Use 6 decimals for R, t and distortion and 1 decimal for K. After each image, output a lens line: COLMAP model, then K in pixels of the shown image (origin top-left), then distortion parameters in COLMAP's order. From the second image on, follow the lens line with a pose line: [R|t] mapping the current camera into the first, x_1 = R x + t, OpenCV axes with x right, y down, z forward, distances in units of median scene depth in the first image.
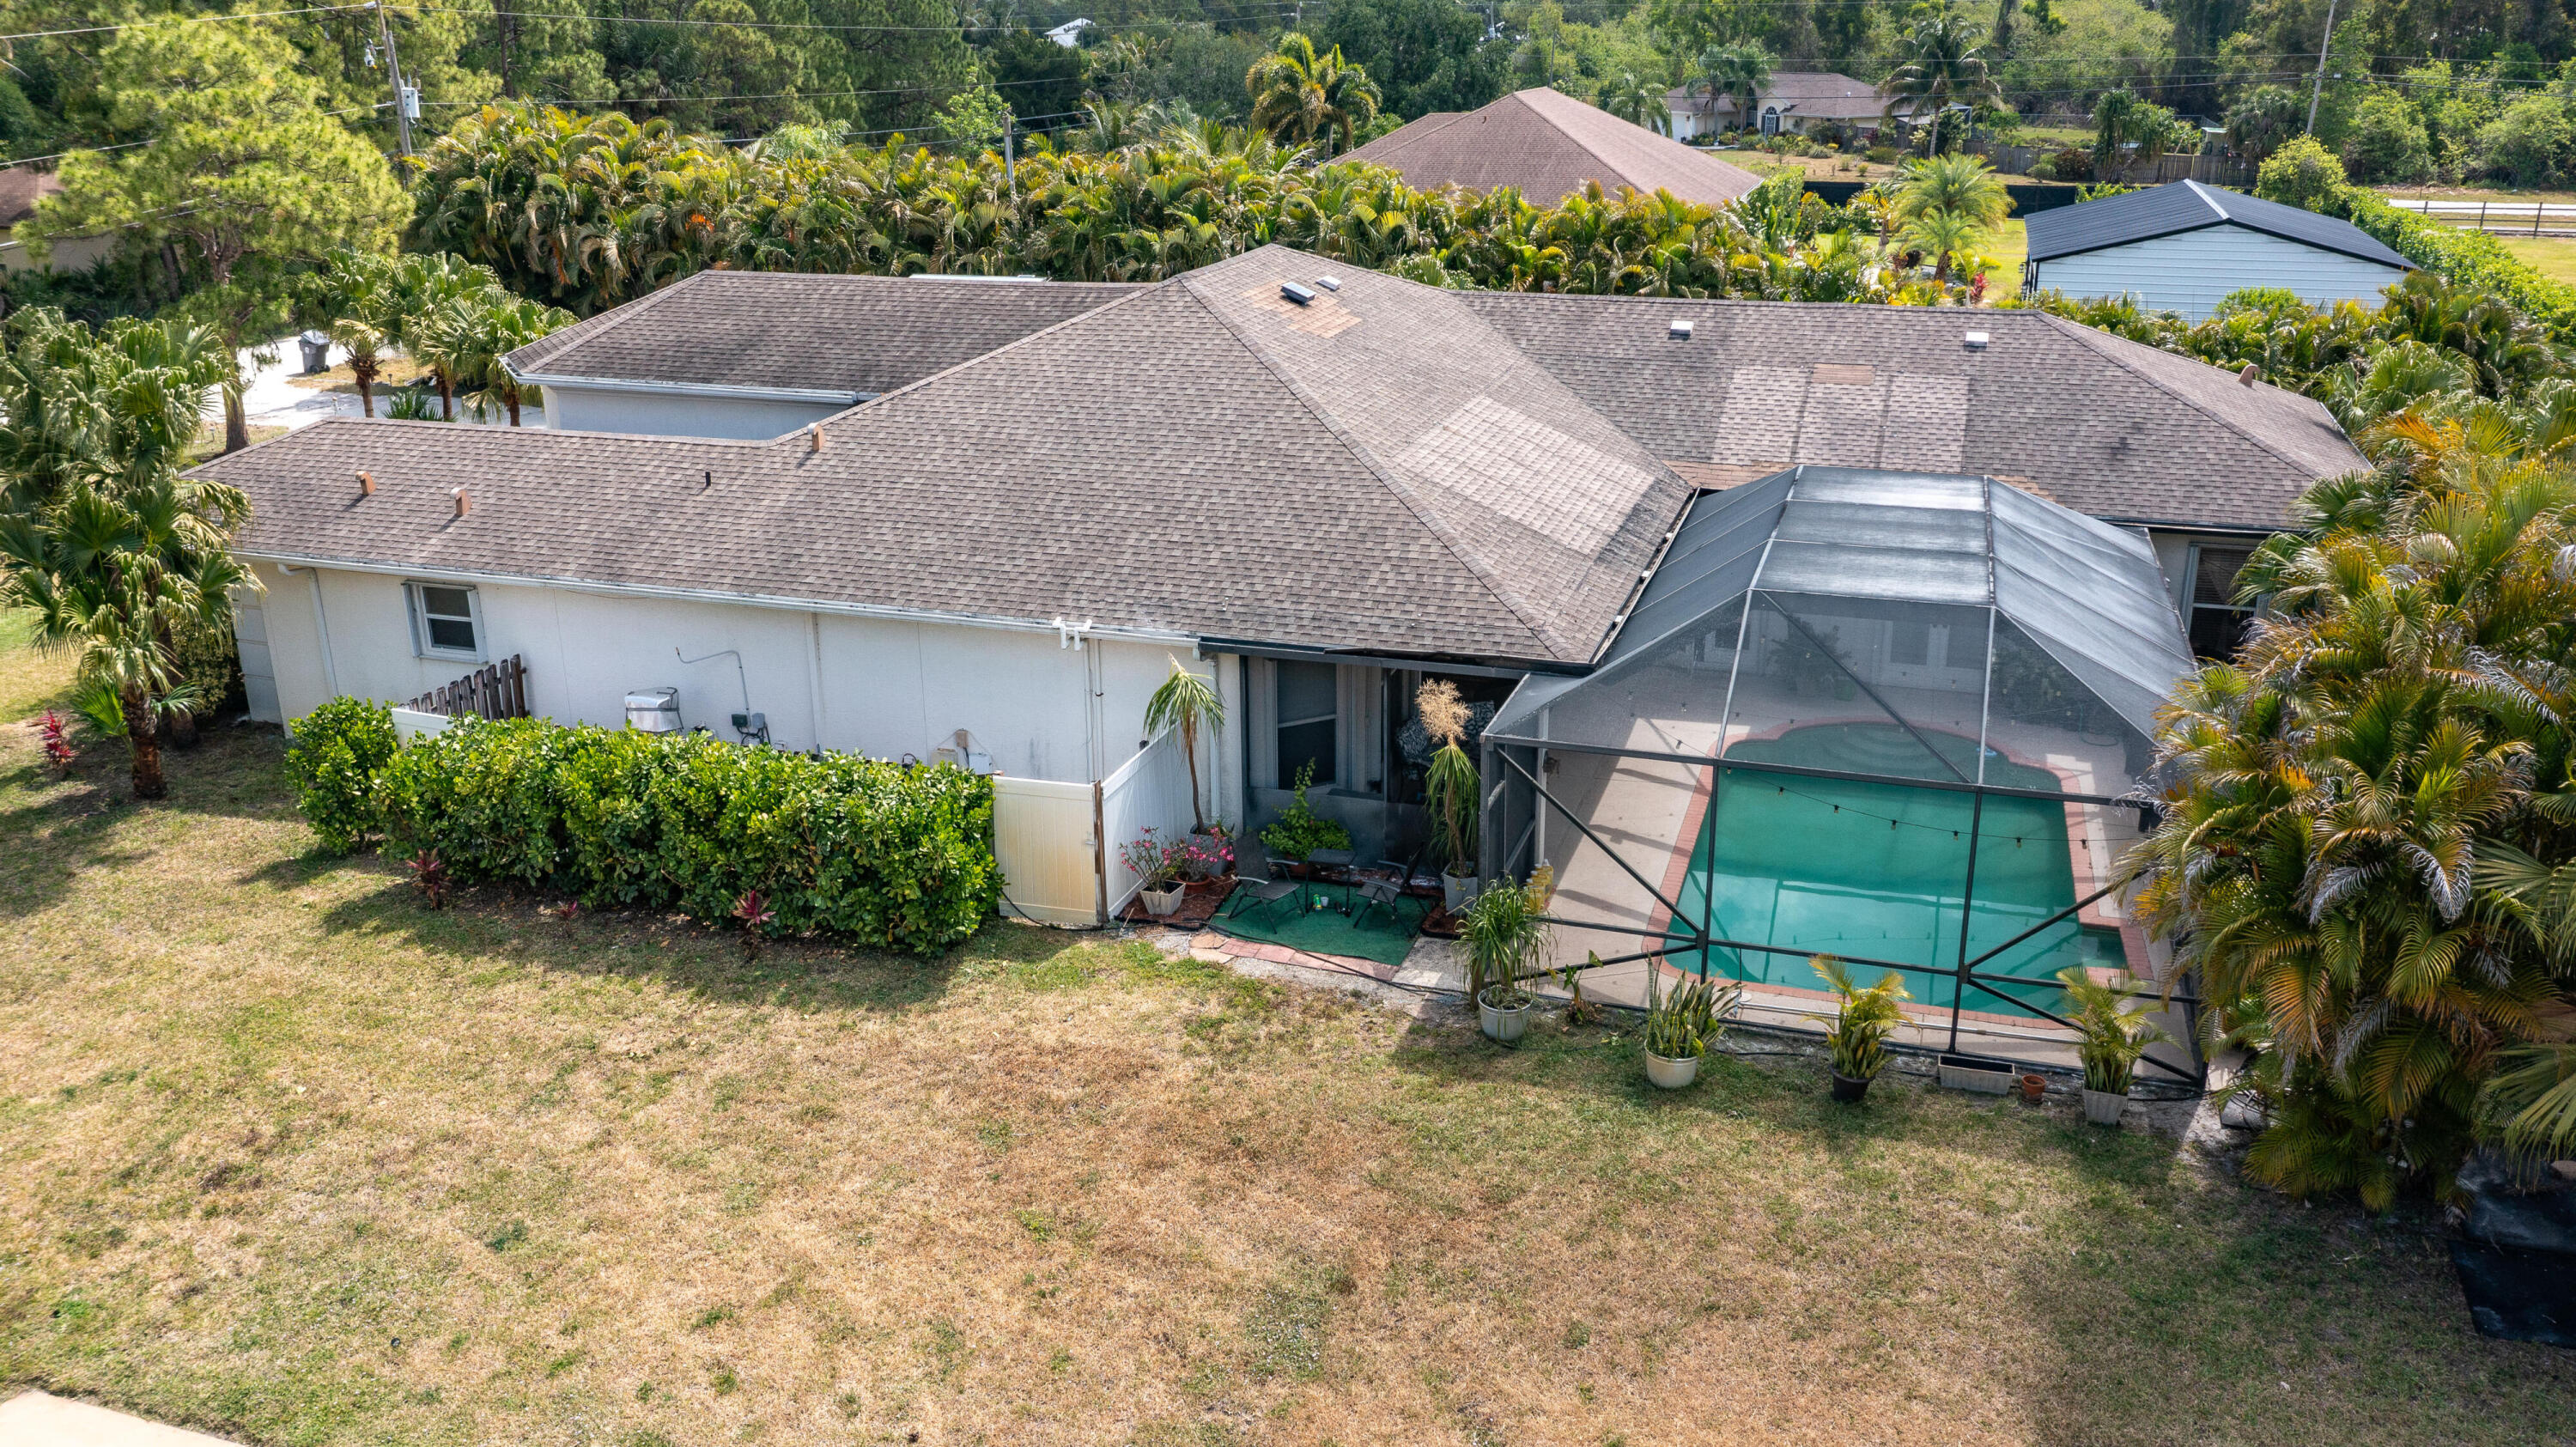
lens RADIAL K [[2024.4, 0, 1299.3], [0, 2024.4, 729.5], [0, 0, 1]] dist [-0.023473, 0.005557]
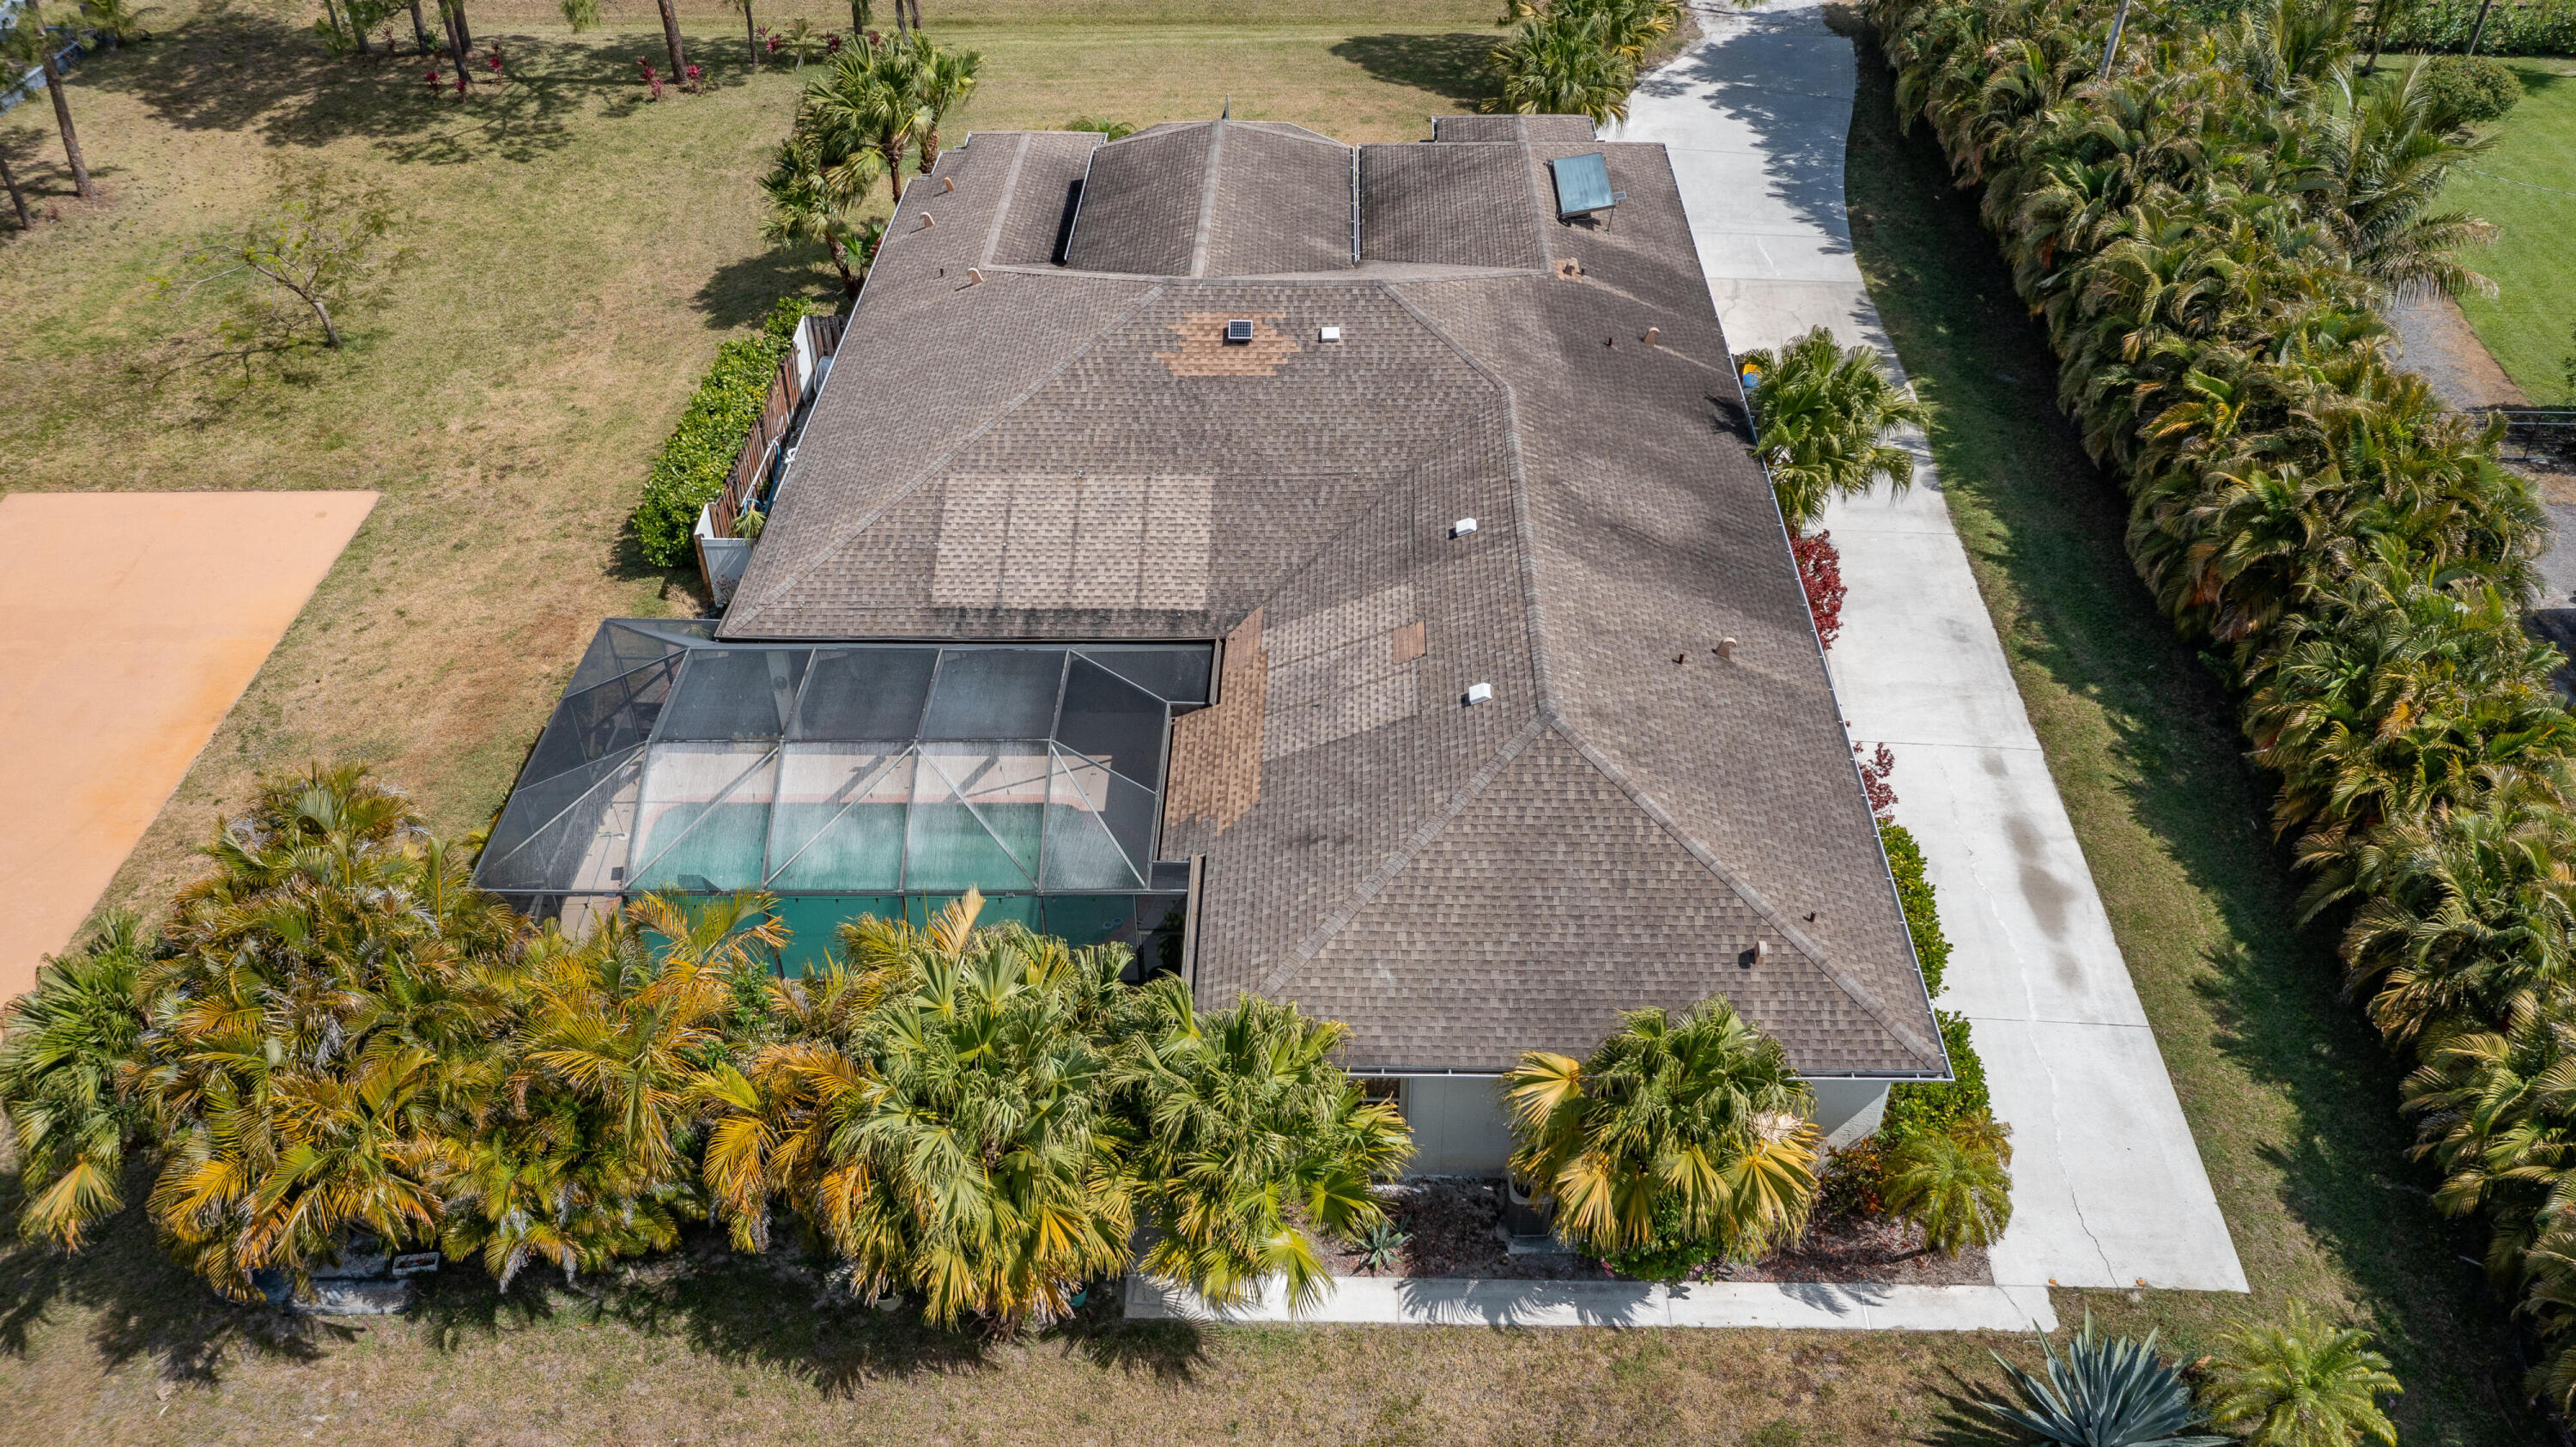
lens RADIAL K [[2024.4, 0, 1291.8], [0, 2024.4, 720.0], [0, 0, 1]] dist [-0.023473, 0.005557]
pose [[0.287557, 0.599182, -0.747189, 1.443369], [-0.317445, 0.795668, 0.515889, -0.907687], [0.903626, 0.088844, 0.419007, 0.718456]]
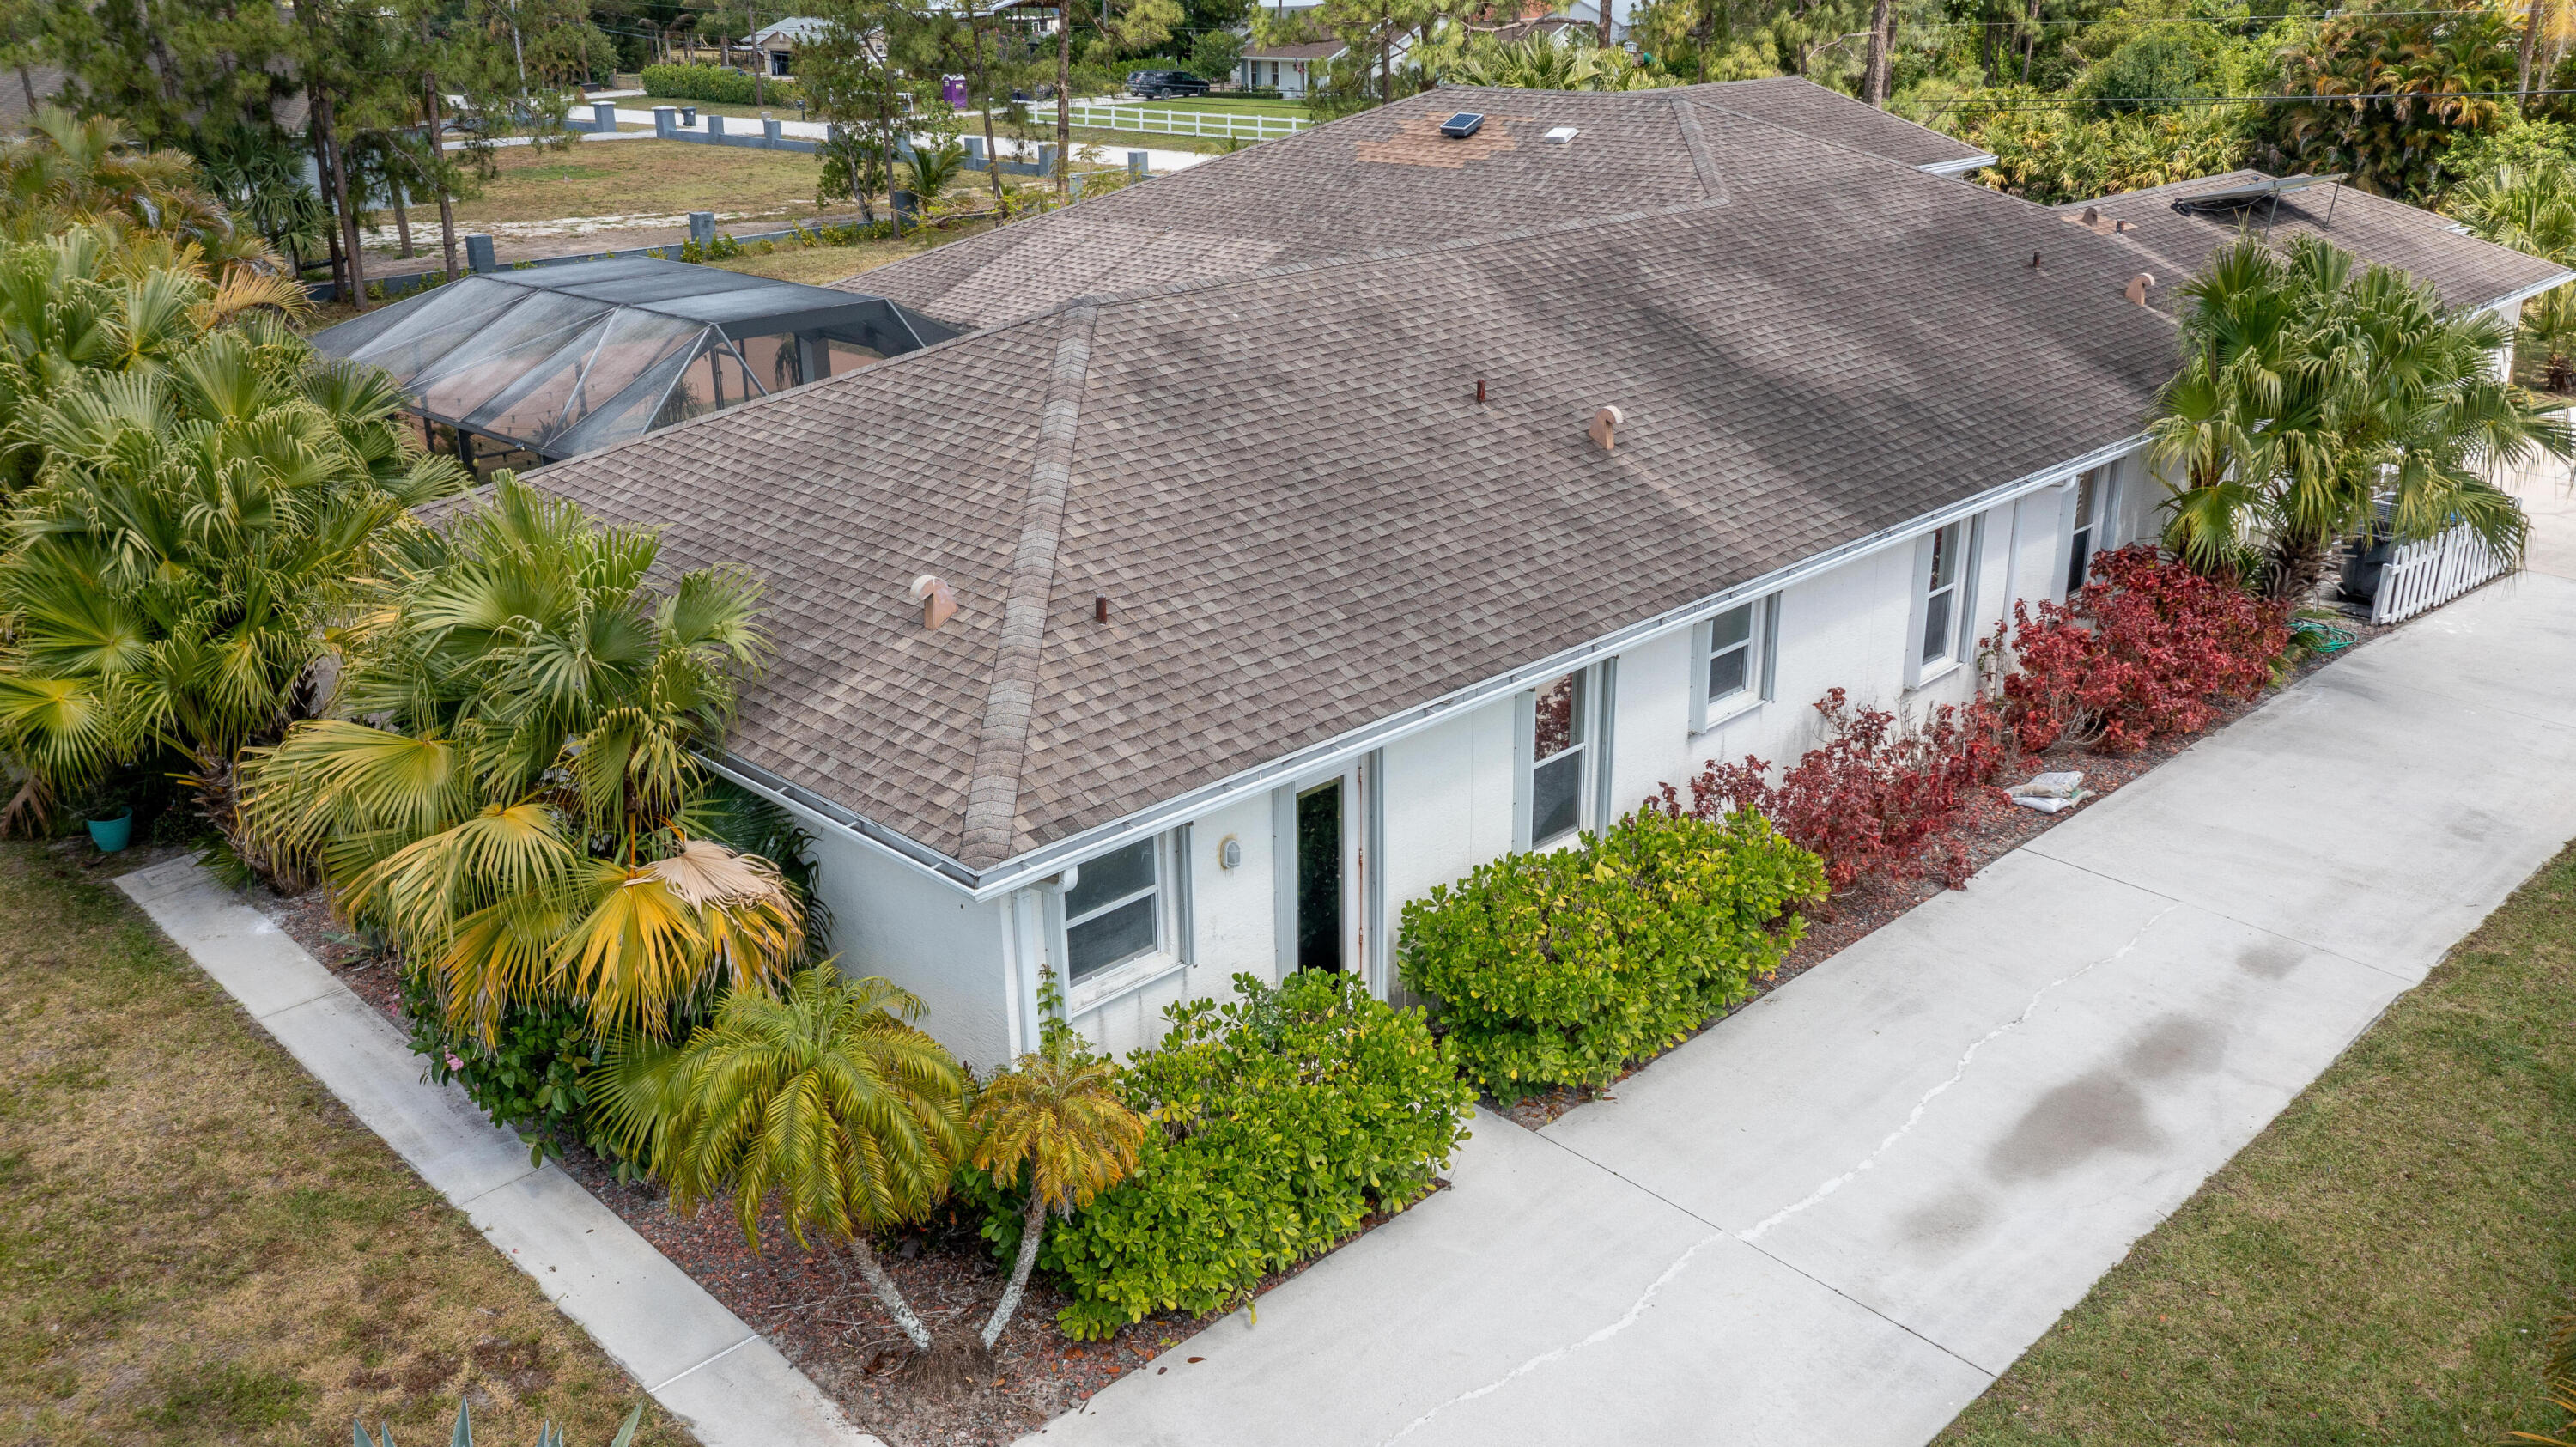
lens RADIAL K [[2024.4, 0, 1292.1], [0, 2024.4, 723.0], [0, 0, 1]] dist [-0.023473, 0.005557]
pose [[-0.455546, 0.329459, -0.827003, 1.161314], [-0.283345, 0.827020, 0.485544, -0.552977], [0.843915, 0.455515, -0.283395, 1.766985]]
